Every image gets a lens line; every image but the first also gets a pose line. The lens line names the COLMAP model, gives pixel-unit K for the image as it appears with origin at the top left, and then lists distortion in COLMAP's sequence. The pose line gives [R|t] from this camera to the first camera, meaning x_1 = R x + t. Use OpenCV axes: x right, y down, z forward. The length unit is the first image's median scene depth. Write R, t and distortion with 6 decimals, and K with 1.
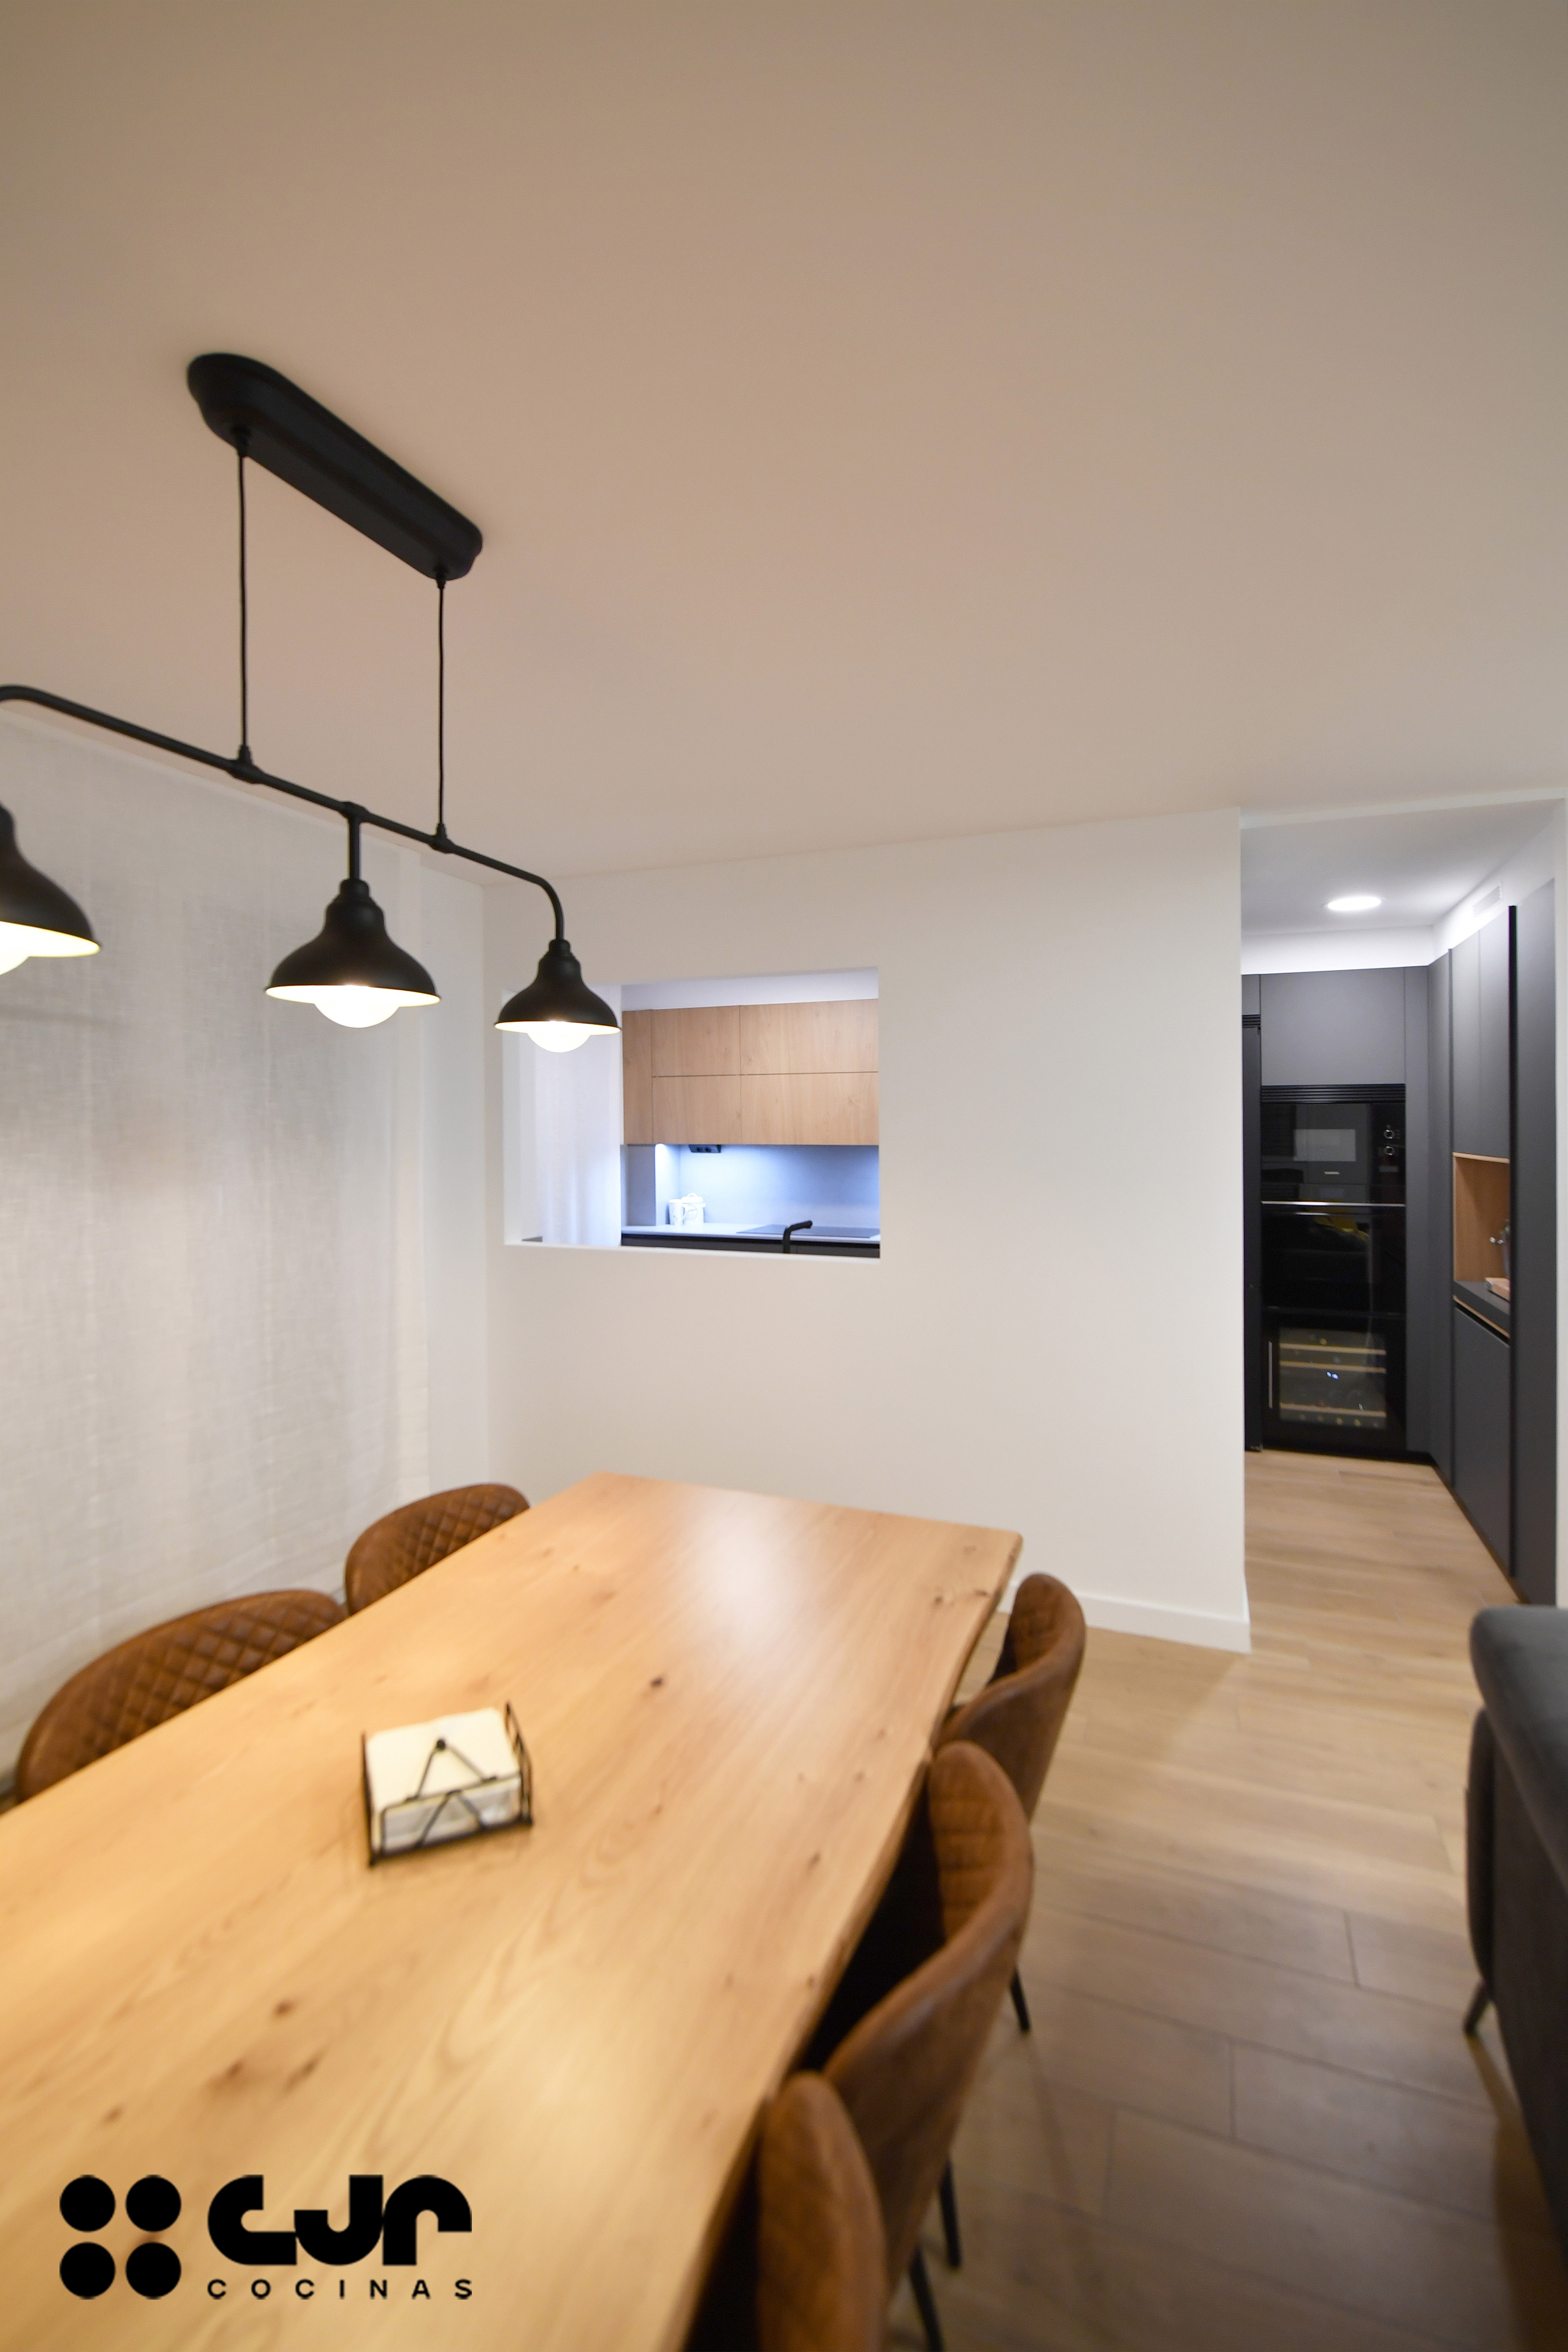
lens RADIAL K [[1055.7, 0, 784.8], [0, 1055.7, 1145.5], [0, 0, 1]] dist [0.004130, -0.003195]
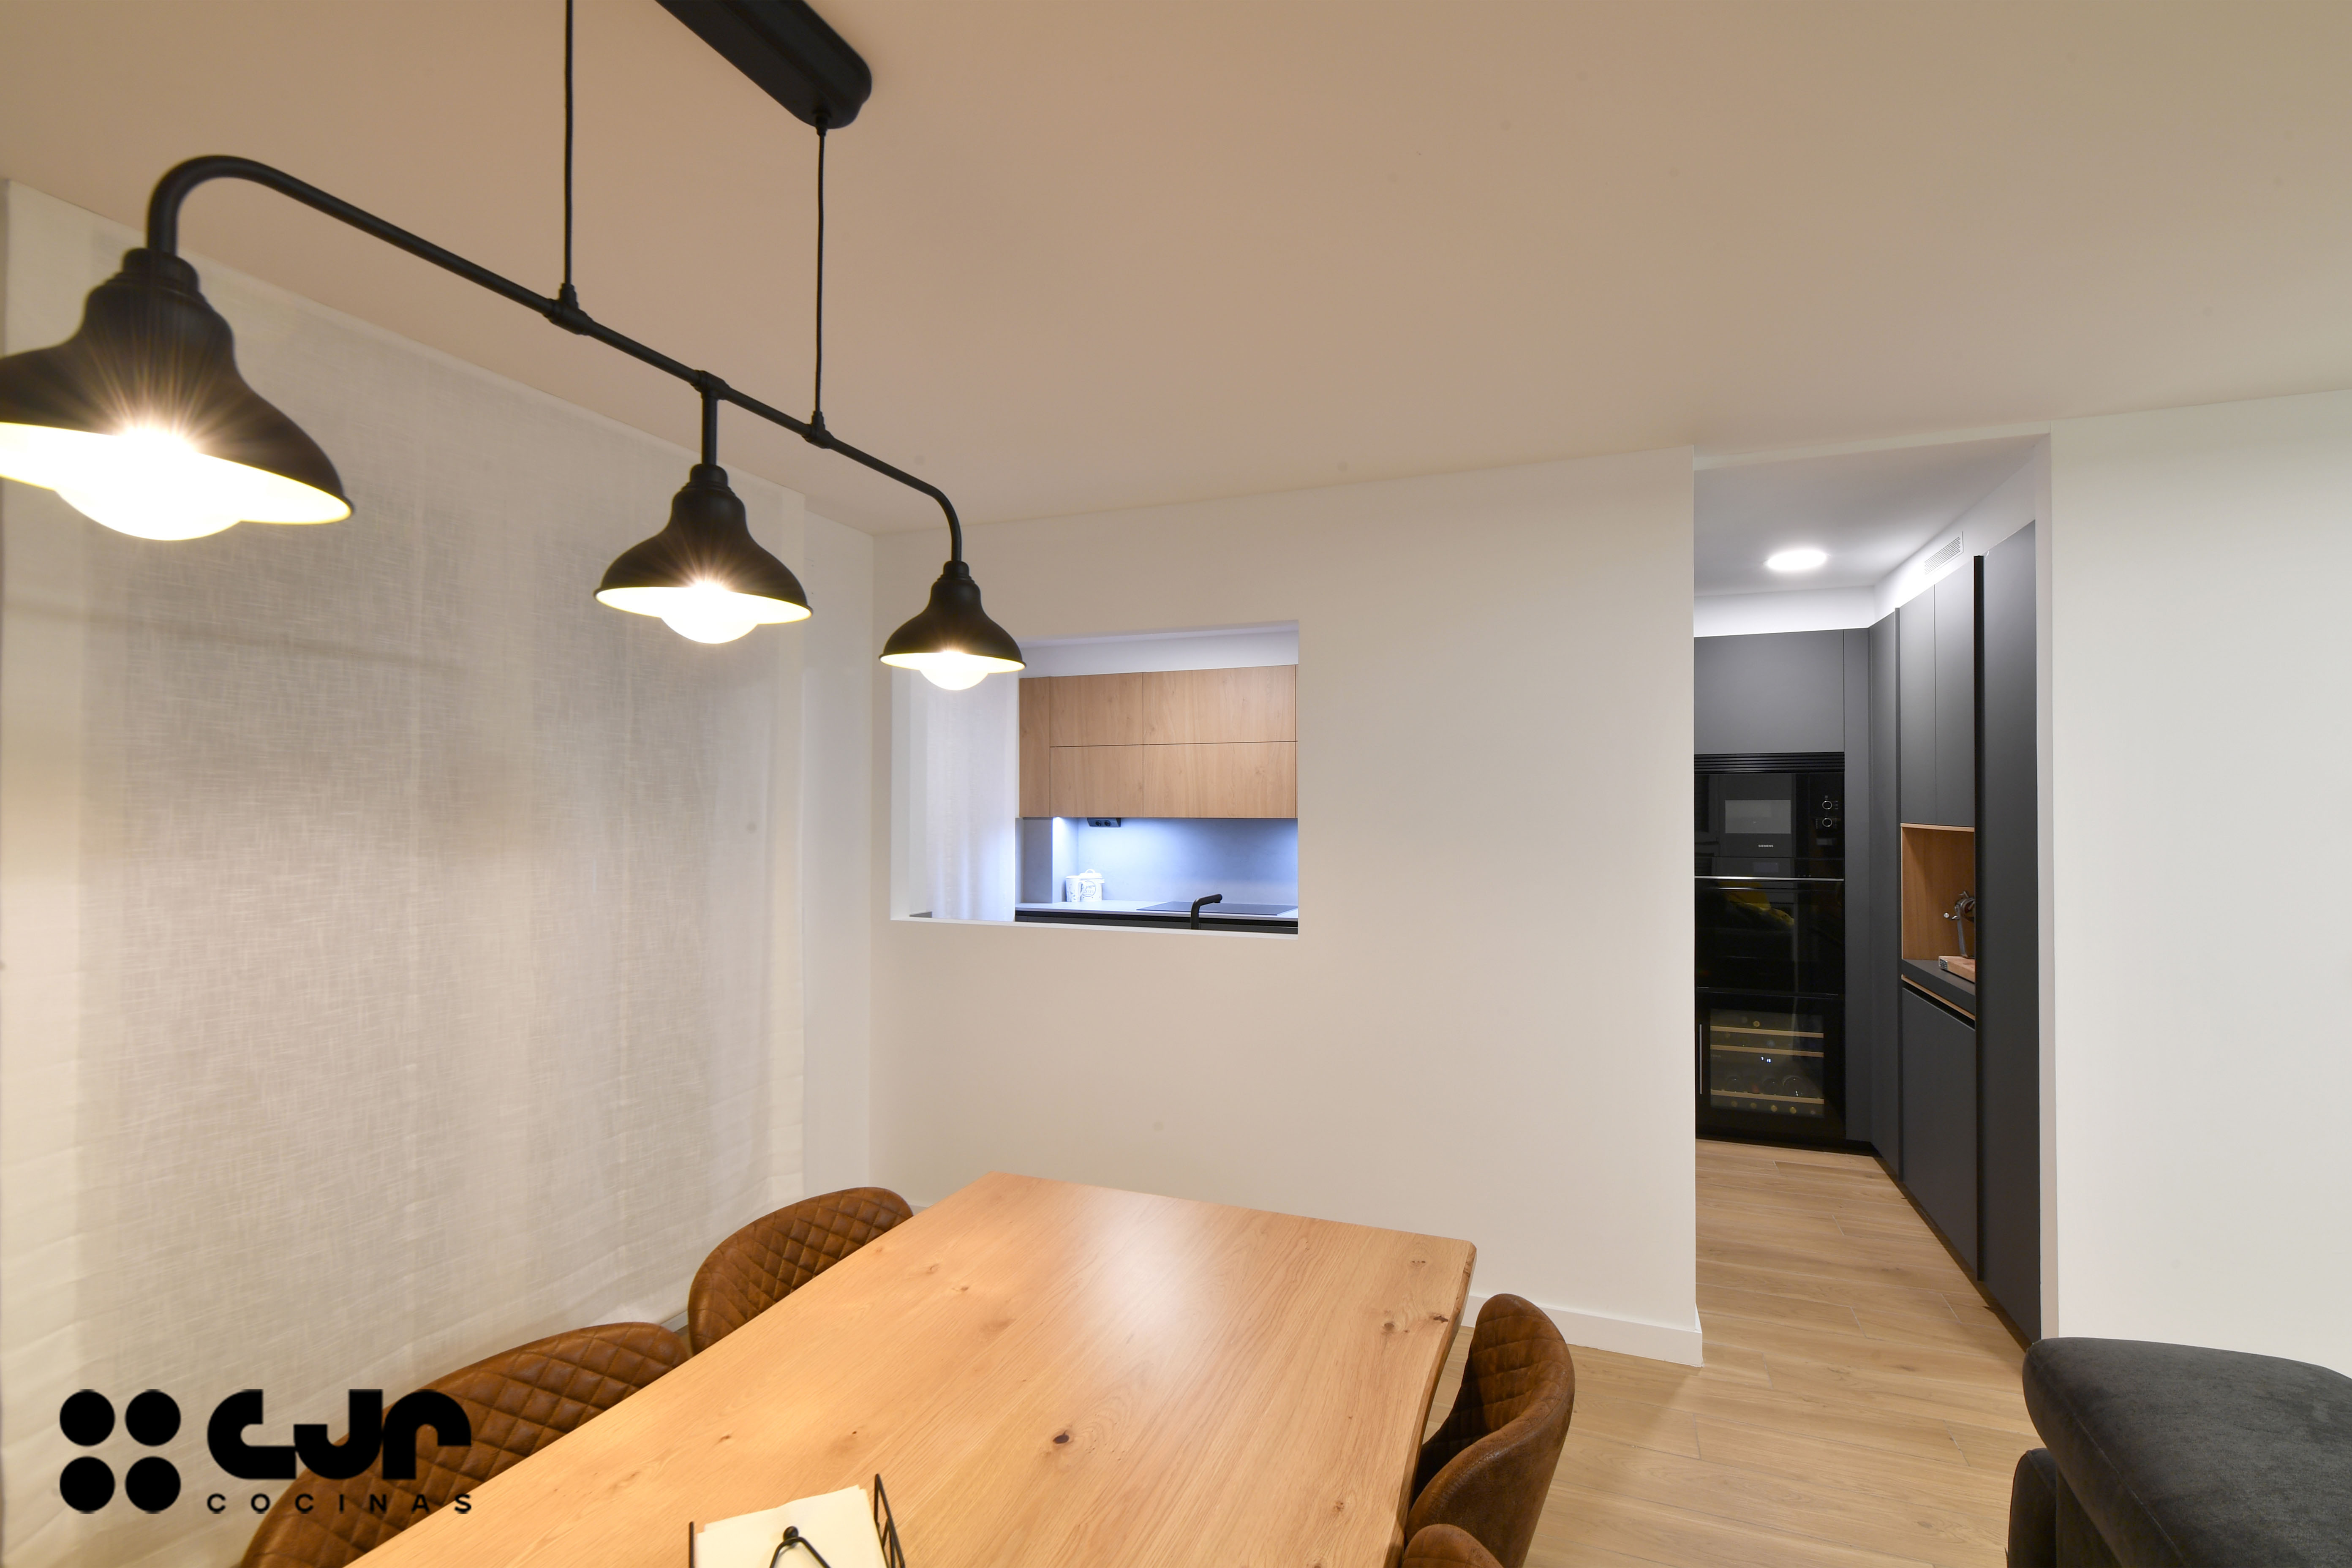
lens RADIAL K [[1055.7, 0, 1207.5], [0, 1055.7, 791.0], [0, 0, 1]] dist [0.004130, -0.003195]
pose [[0.999608, 0.004842, 0.027573, -0.012683], [-0.003882, 0.999388, -0.034770, 0.010893], [-0.027725, 0.034649, 0.999015, 0.057913]]
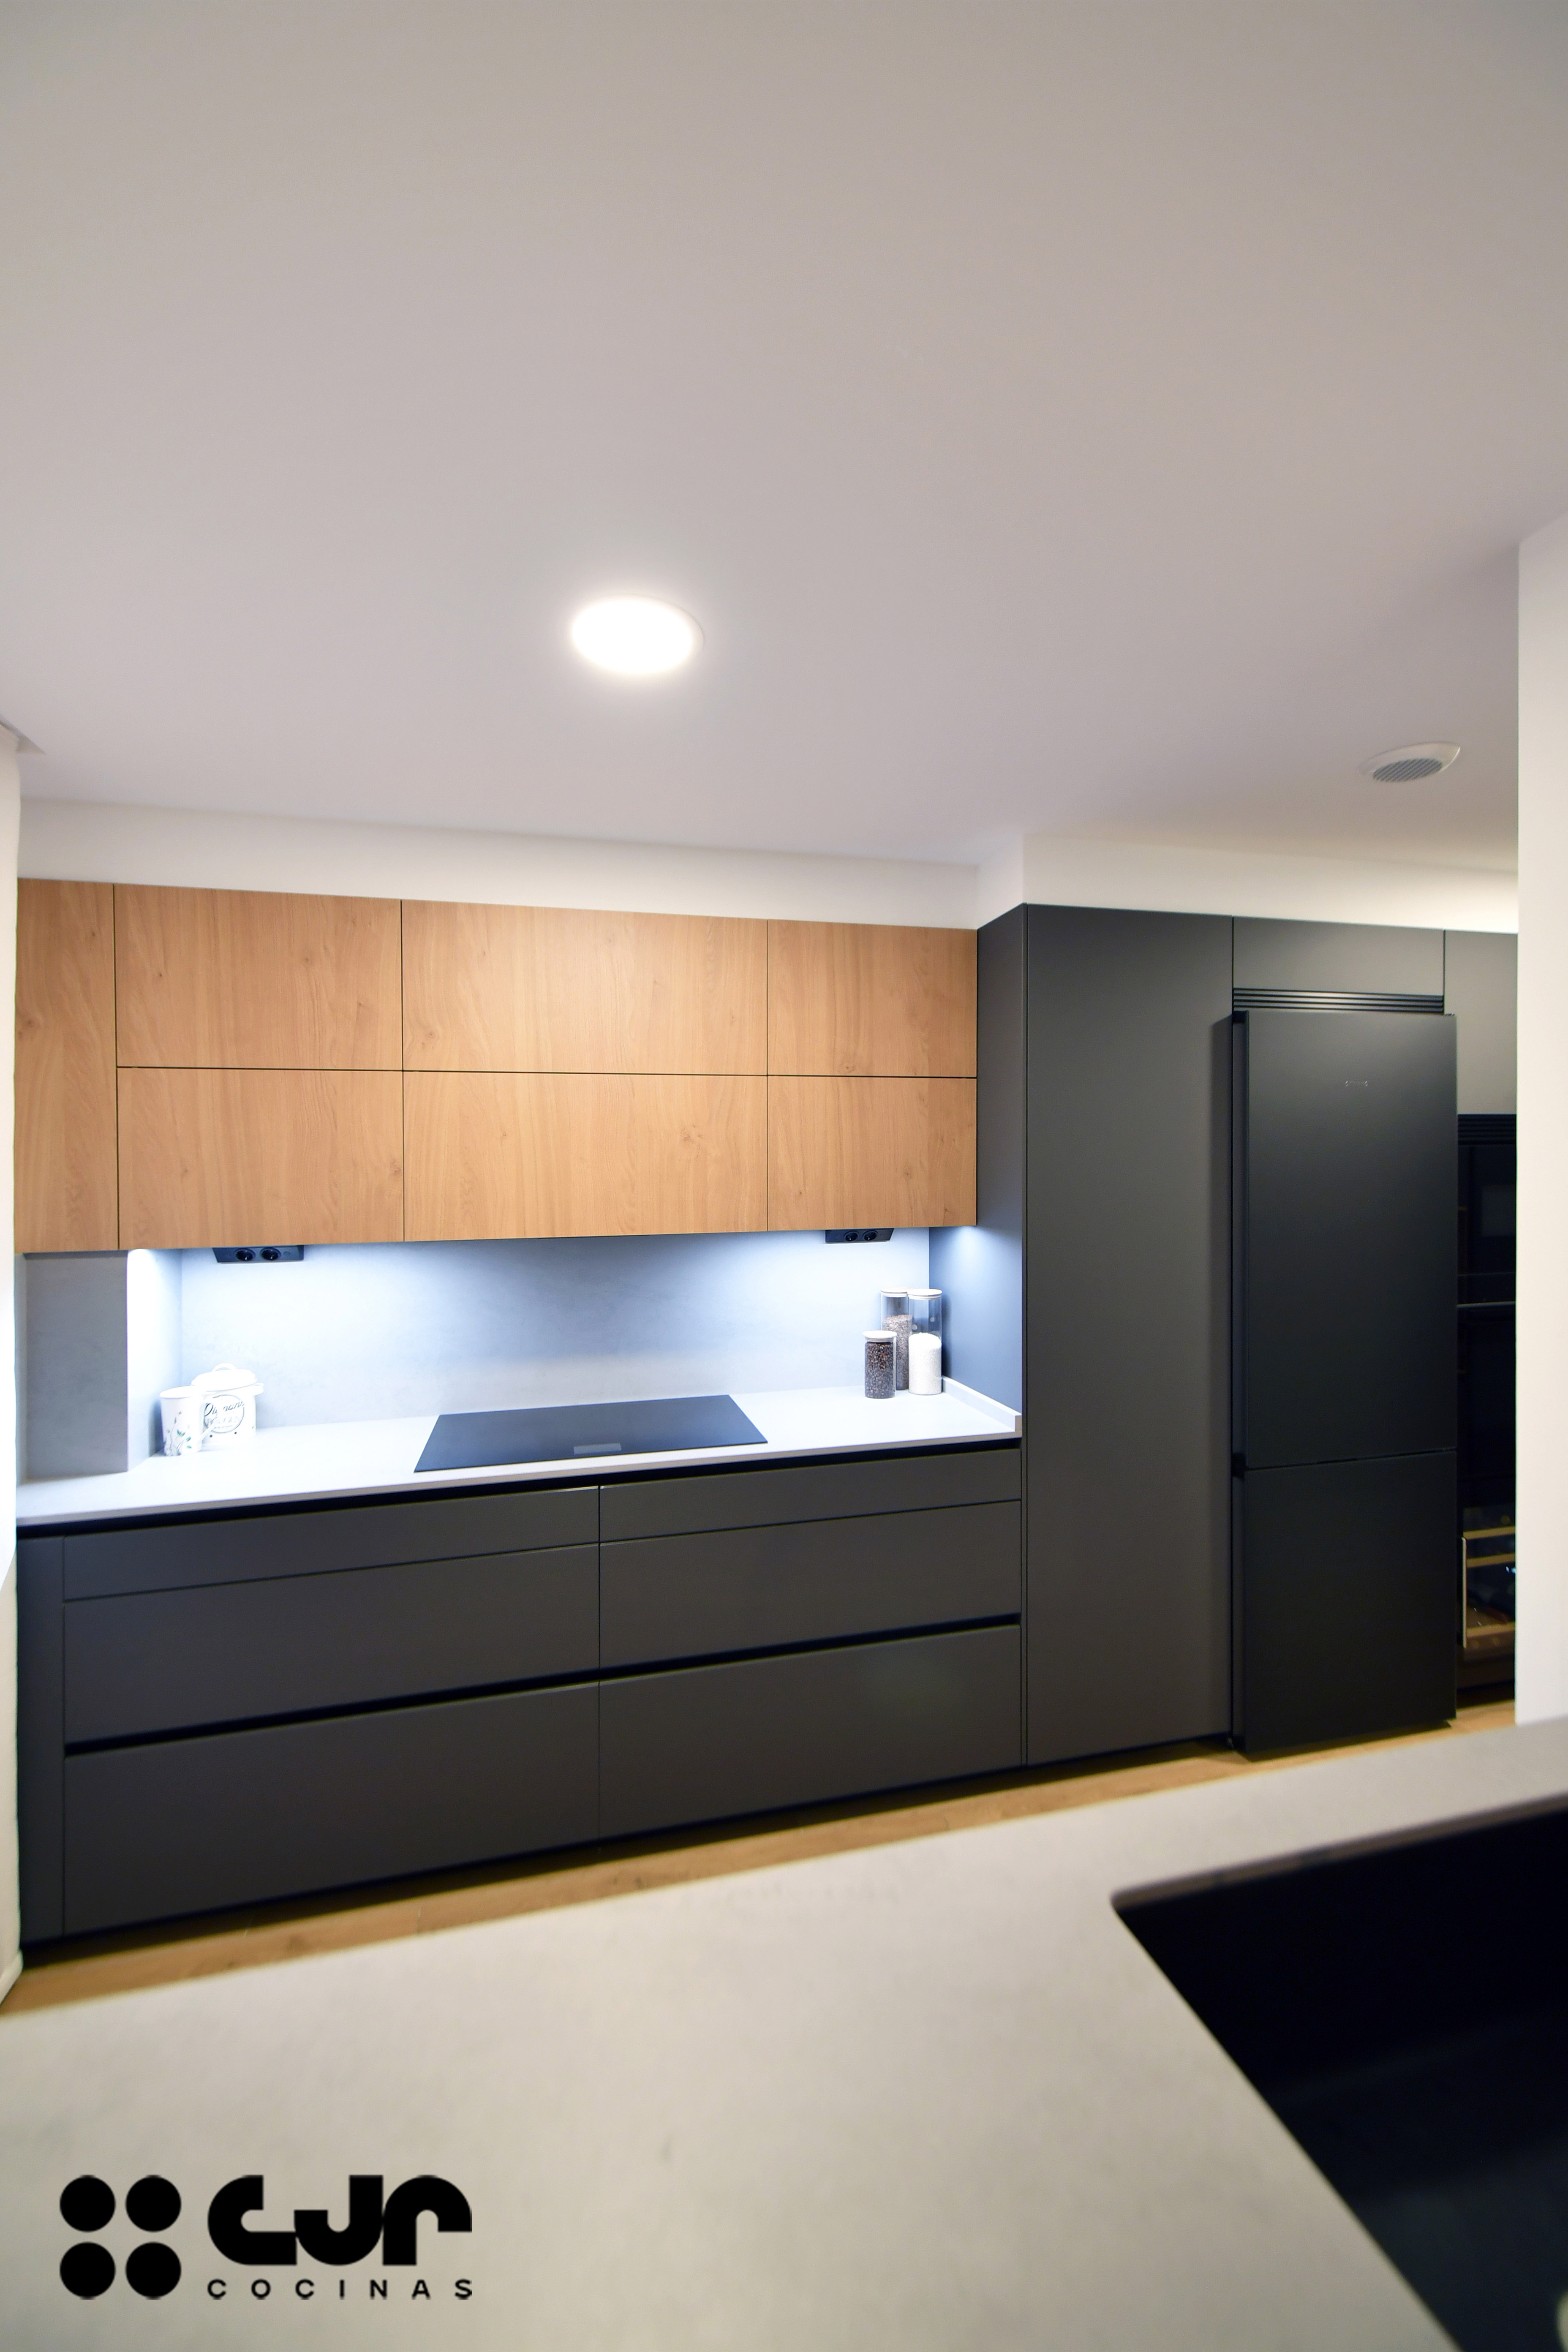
lens RADIAL K [[928.6, 0, 777.2], [0, 928.6, 1175.4], [0, 0, 1]] dist [0.005512, -0.002249]
pose [[0.804113, 0.000685, 0.594476, -0.186982], [0.022612, 0.999240, -0.031737, -0.015648], [-0.594046, 0.038963, 0.803487, 0.846682]]
